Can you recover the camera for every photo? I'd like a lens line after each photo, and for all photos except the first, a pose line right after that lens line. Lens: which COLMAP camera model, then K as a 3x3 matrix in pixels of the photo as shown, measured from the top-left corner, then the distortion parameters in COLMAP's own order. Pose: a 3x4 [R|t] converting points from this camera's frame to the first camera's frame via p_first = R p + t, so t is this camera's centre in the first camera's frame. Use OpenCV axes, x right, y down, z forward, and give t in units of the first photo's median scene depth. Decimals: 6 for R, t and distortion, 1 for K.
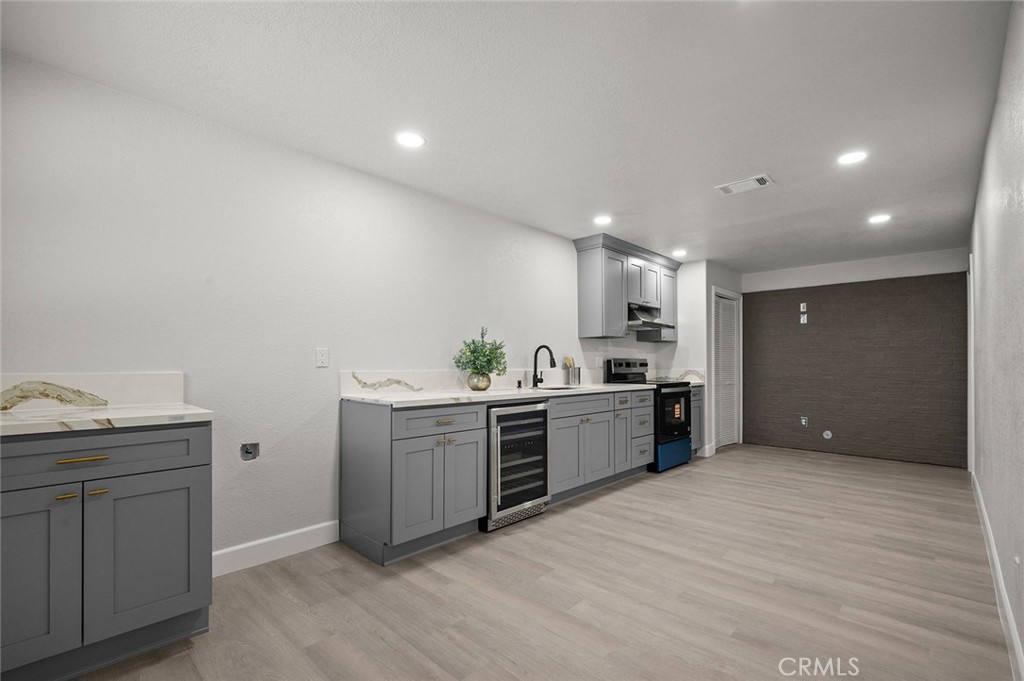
lens RADIAL K [[457.4, 0, 520.5], [0, 457.4, 360.6], [0, 0, 1]] dist [-0.004576, -0.000434]
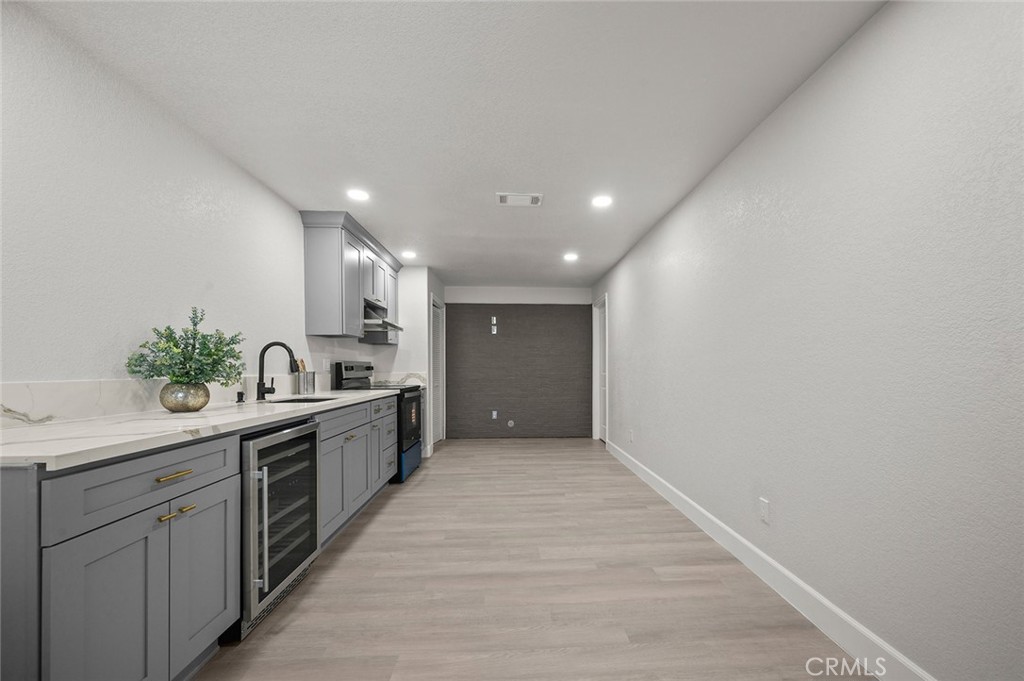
lens RADIAL K [[414.7, 0, 538.7], [0, 414.7, 365.8], [0, 0, 1]] dist [-0.004180, -0.000436]
pose [[0.680018, 0.000045, 0.733195, -0.169308], [-0.002618, 0.999994, 0.002366, 0.001952], [-0.733191, -0.003528, 0.680014, 0.274996]]
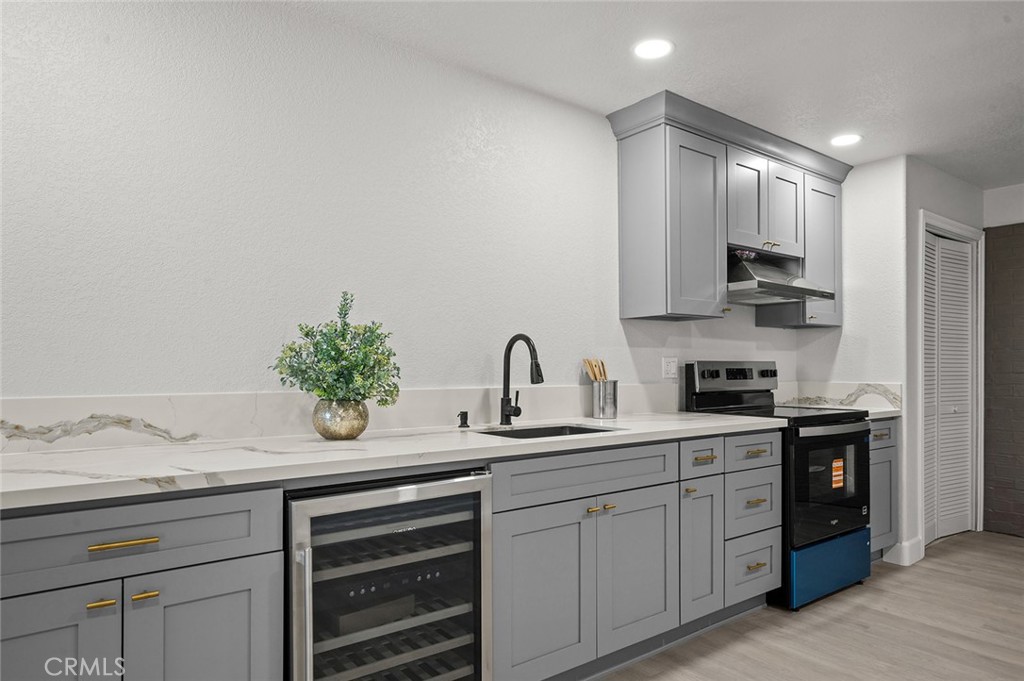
lens RADIAL K [[652.3, 0, 520.3], [0, 652.3, 364.6], [0, 0, 1]] dist [0.004644, -0.002024]
pose [[0.989118, 0.000641, -0.147121, 0.165088], [0.000542, 0.999968, 0.008002, -0.009649], [0.147122, -0.007995, 0.989086, 0.402485]]
